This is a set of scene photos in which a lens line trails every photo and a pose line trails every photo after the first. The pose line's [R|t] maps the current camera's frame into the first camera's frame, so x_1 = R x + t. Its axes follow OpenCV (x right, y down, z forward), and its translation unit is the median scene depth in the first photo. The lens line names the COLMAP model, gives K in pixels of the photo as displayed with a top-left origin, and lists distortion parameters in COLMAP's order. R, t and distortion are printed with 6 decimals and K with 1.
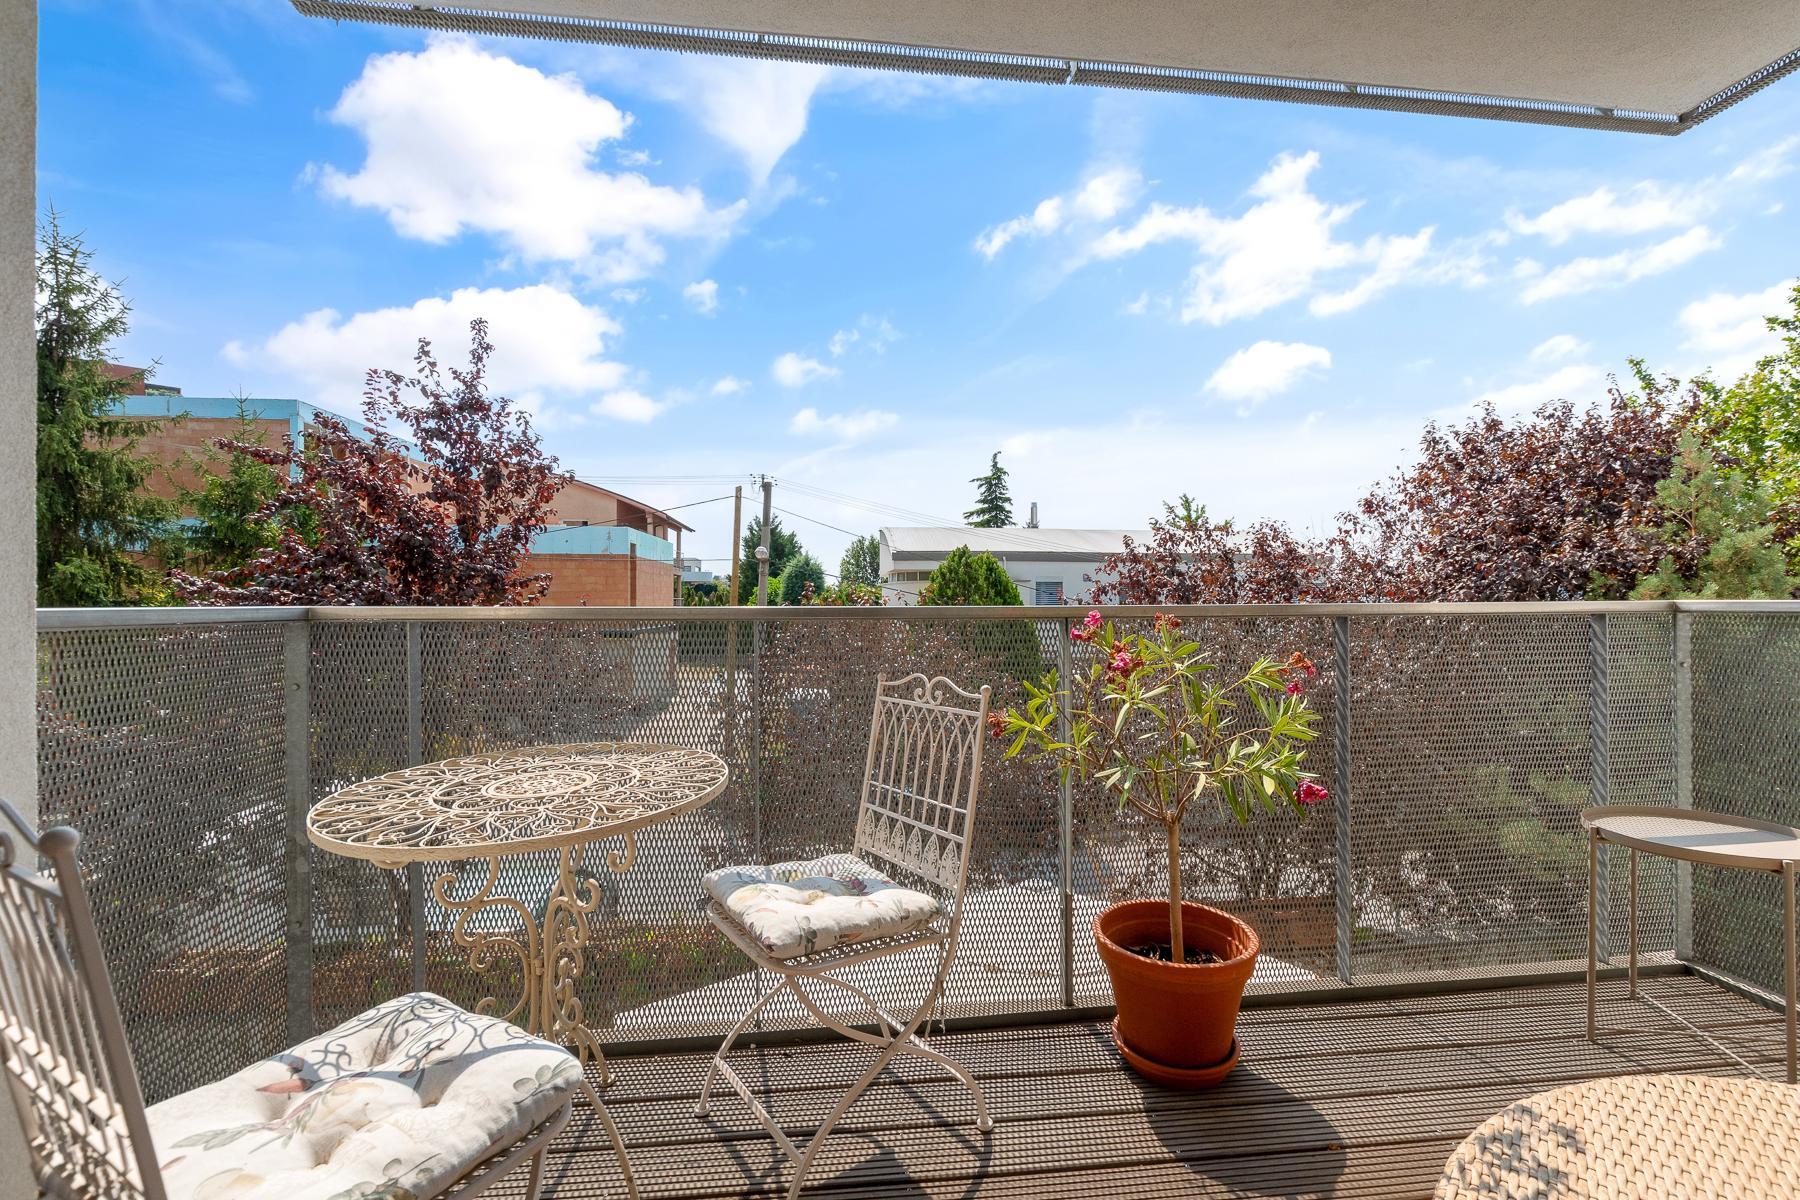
lens RADIAL K [[786.2, 0, 920.9], [0, 786.2, 604.4], [0, 0, 1]] dist [-0.002172, -0.000683]
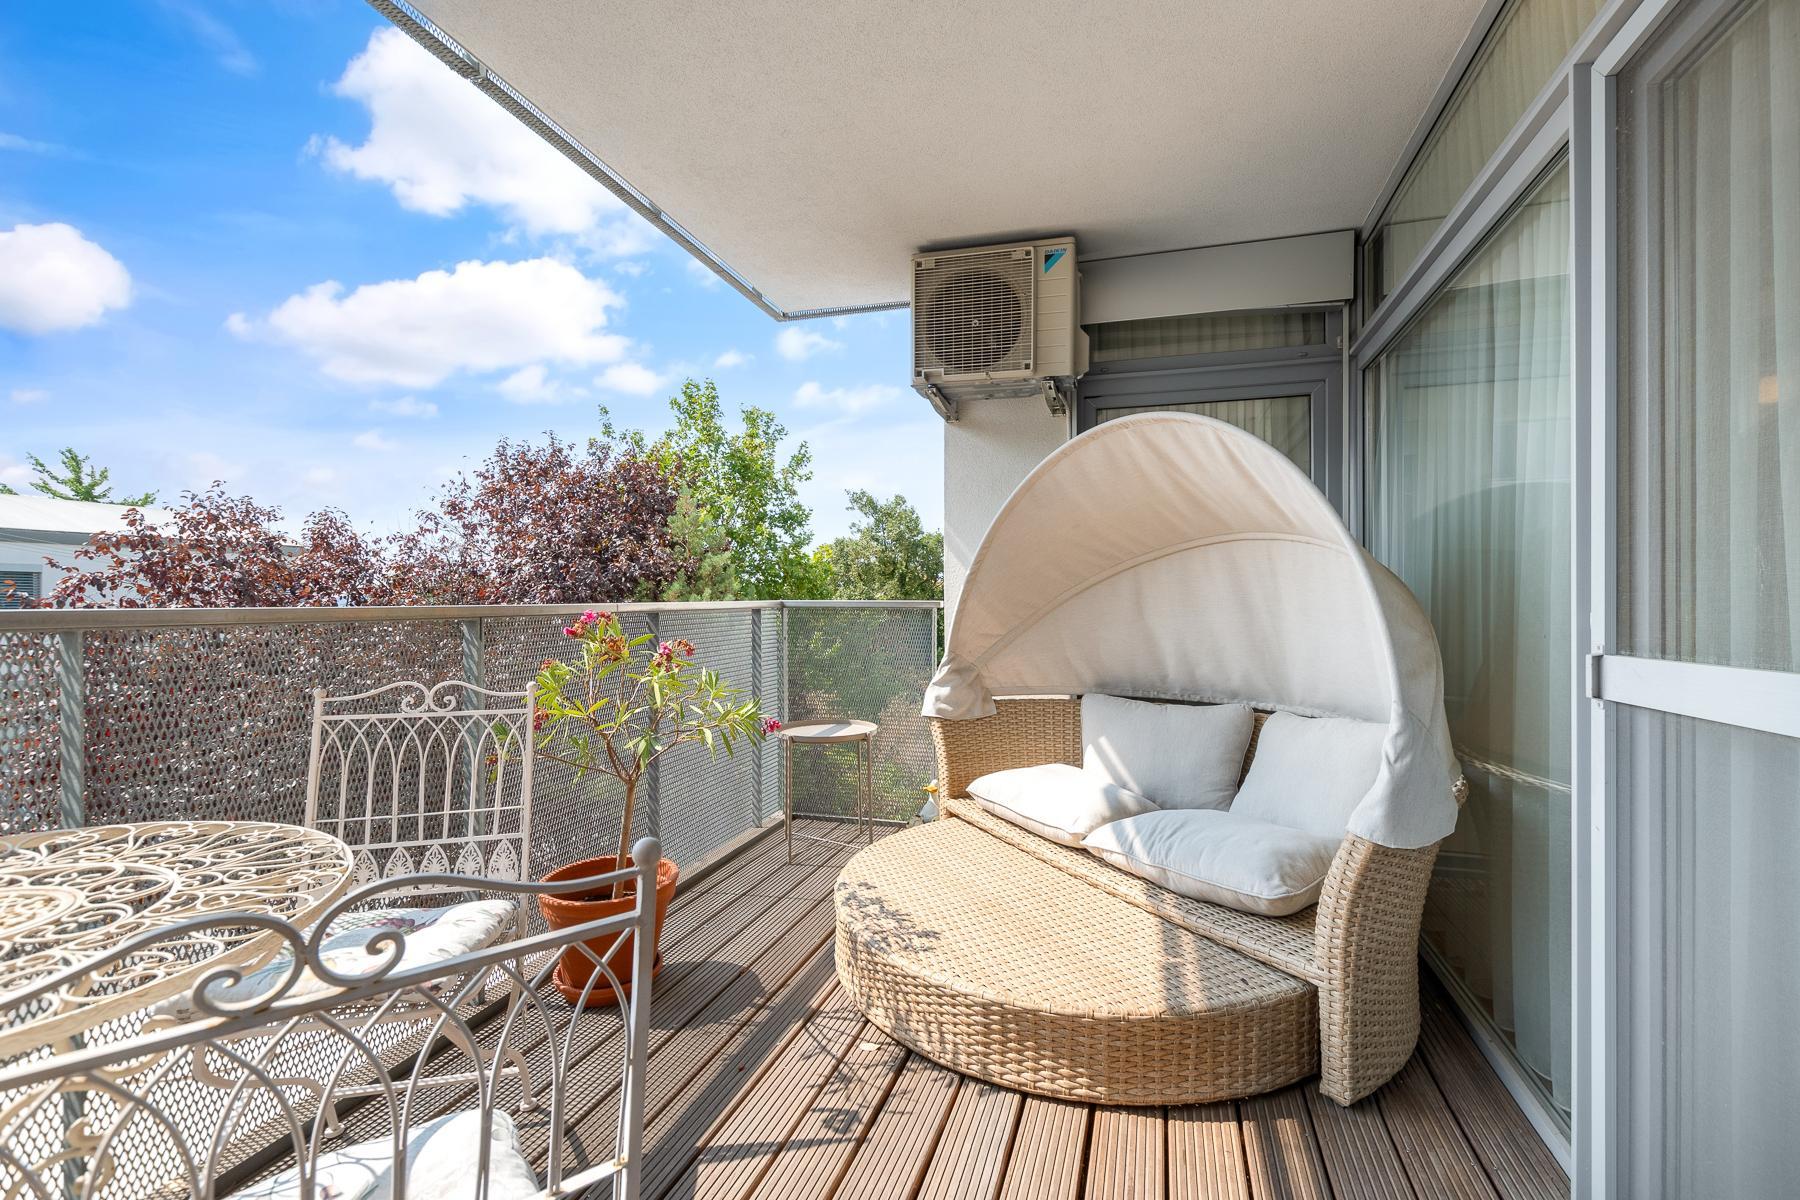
lens RADIAL K [[776.5, 0, 919.4], [0, 776.5, 598.6], [0, 0, 1]] dist [0.001647, -0.000148]
pose [[0.380987, 0.003409, 0.924574, -0.197832], [-0.000294, 0.999994, -0.003565, -0.001279], [-0.924580, 0.001086, 0.380985, 0.038411]]
